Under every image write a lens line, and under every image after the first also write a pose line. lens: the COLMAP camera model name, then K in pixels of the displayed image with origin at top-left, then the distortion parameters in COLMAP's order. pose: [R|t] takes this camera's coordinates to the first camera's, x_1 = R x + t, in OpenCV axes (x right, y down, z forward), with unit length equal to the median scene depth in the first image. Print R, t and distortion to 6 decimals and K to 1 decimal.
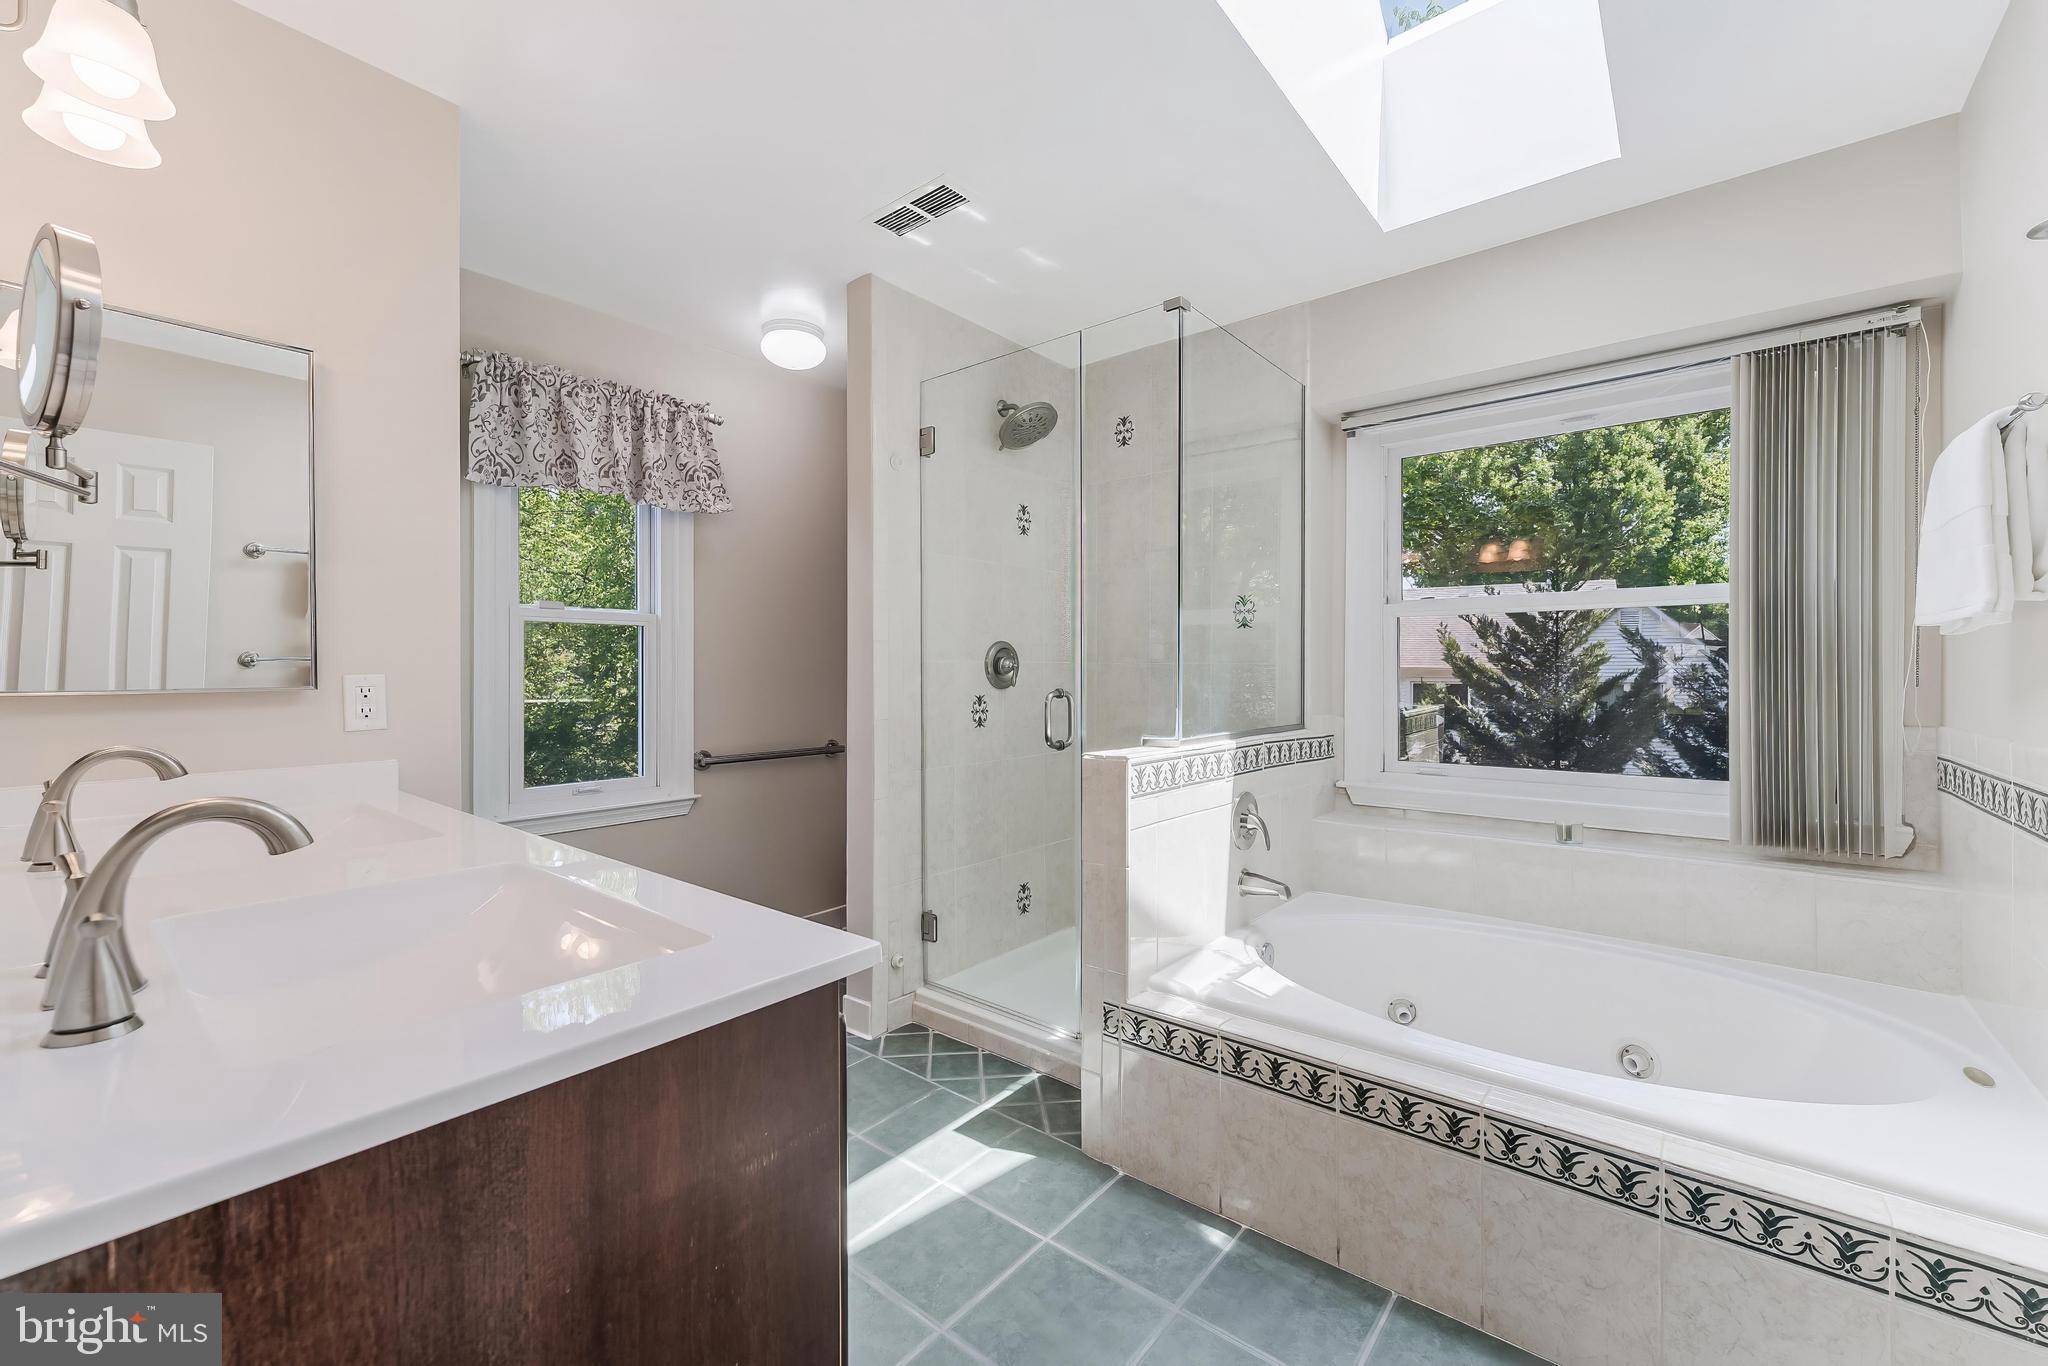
lens RADIAL K [[832.2, 0, 1042.8], [0, 832.2, 670.4], [0, 0, 1]] dist [0.002360, 0.000066]
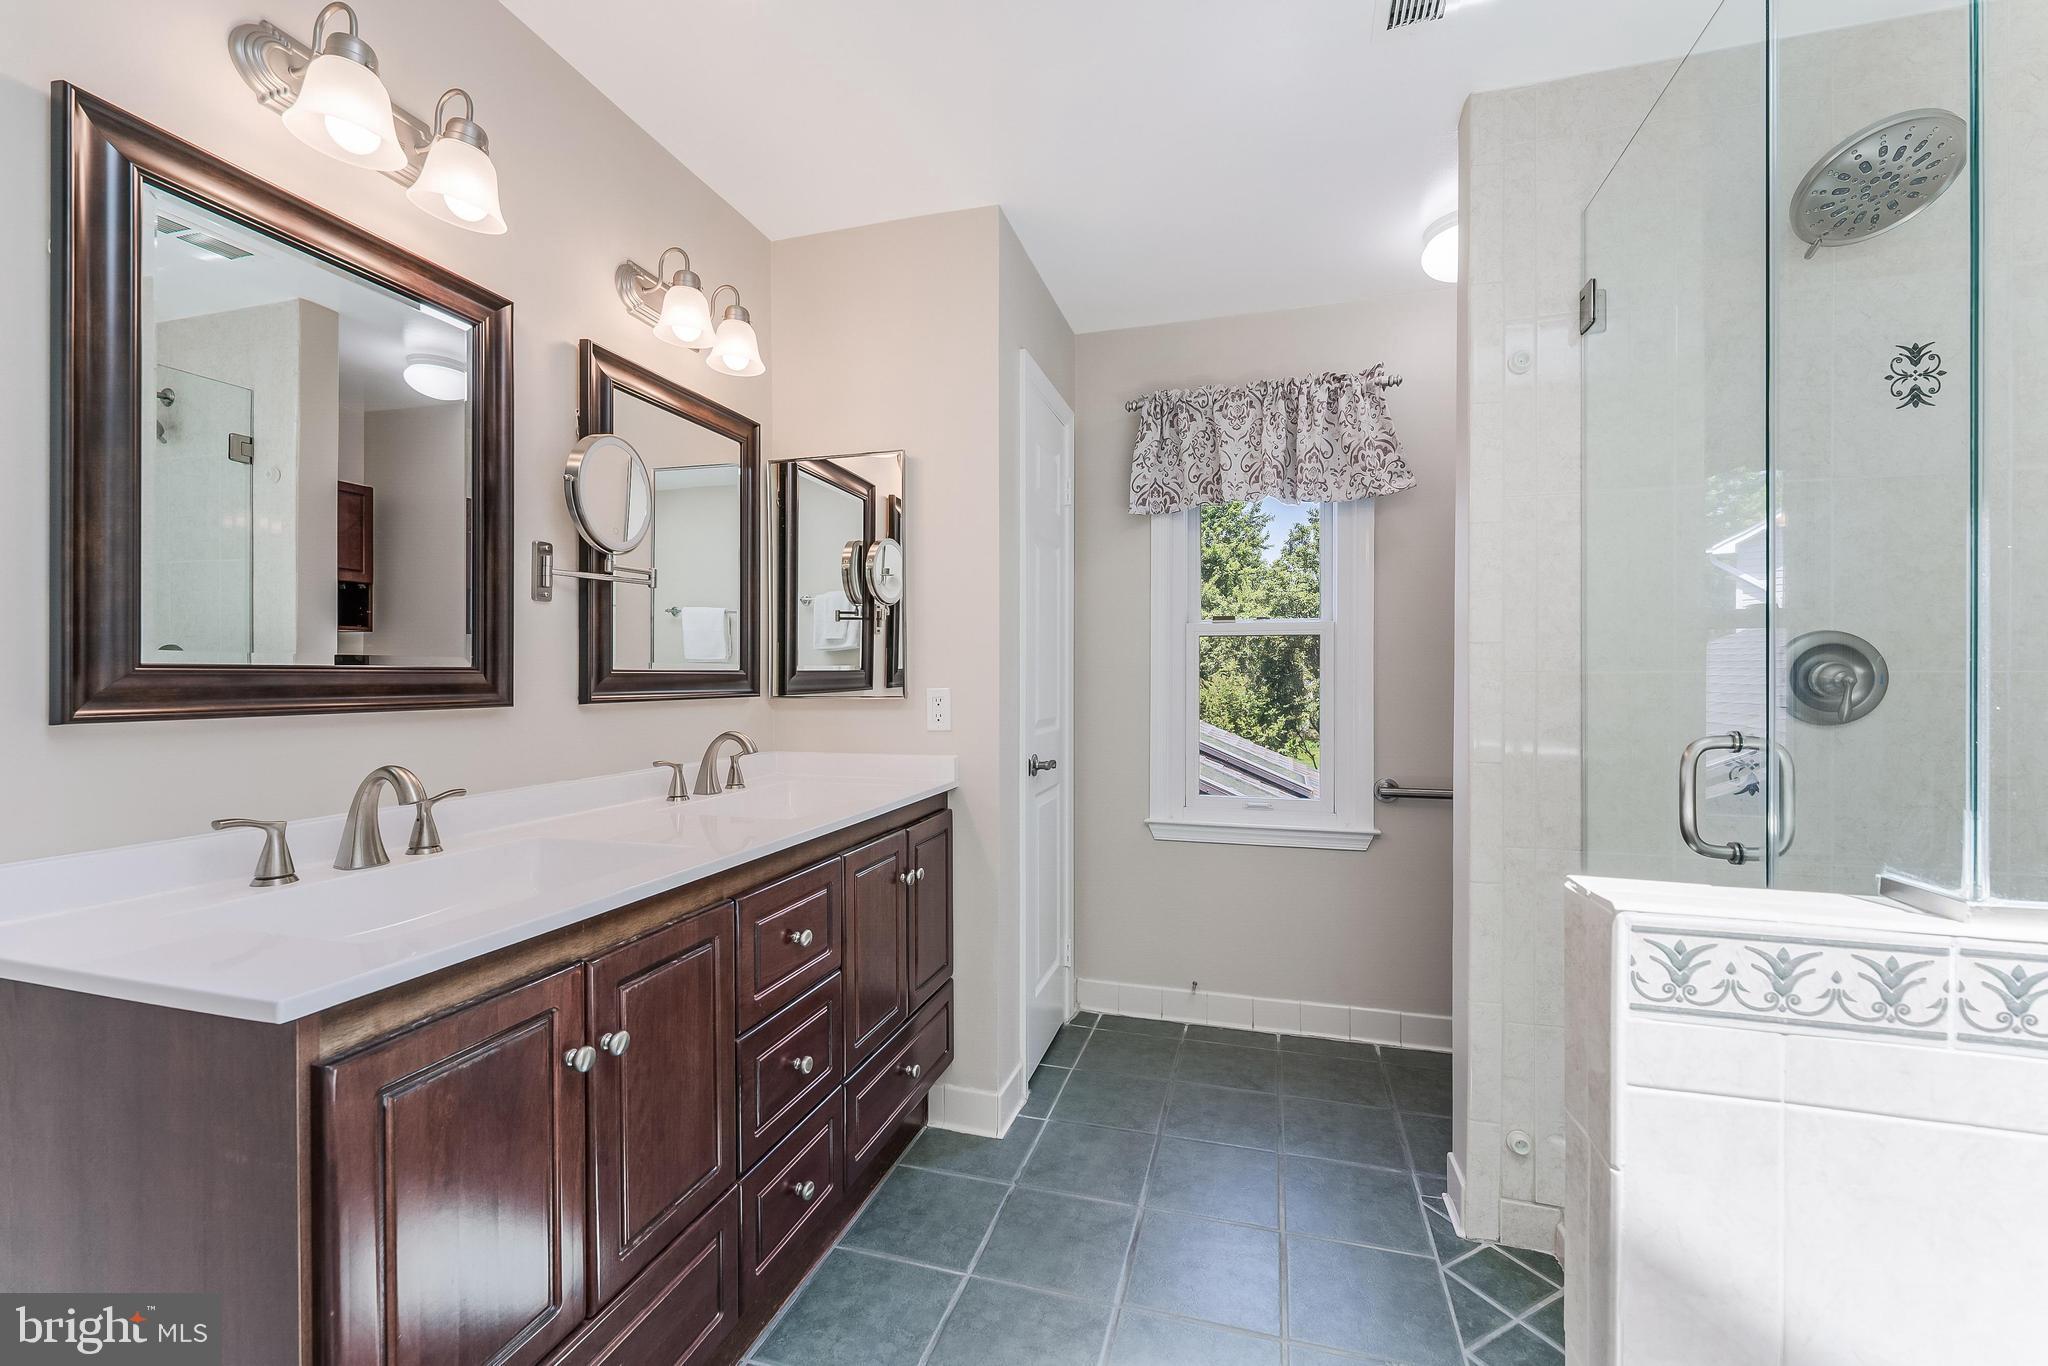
lens RADIAL K [[832.2, 0, 1026.0], [0, 832.2, 677.6], [0, 0, 1]] dist [0.002360, 0.000066]
pose [[0.366770, 0.002524, -0.930308, 0.282158], [-0.001077, 0.999997, 0.002288, -0.008912], [0.930311, 0.000163, 0.366772, 0.415827]]
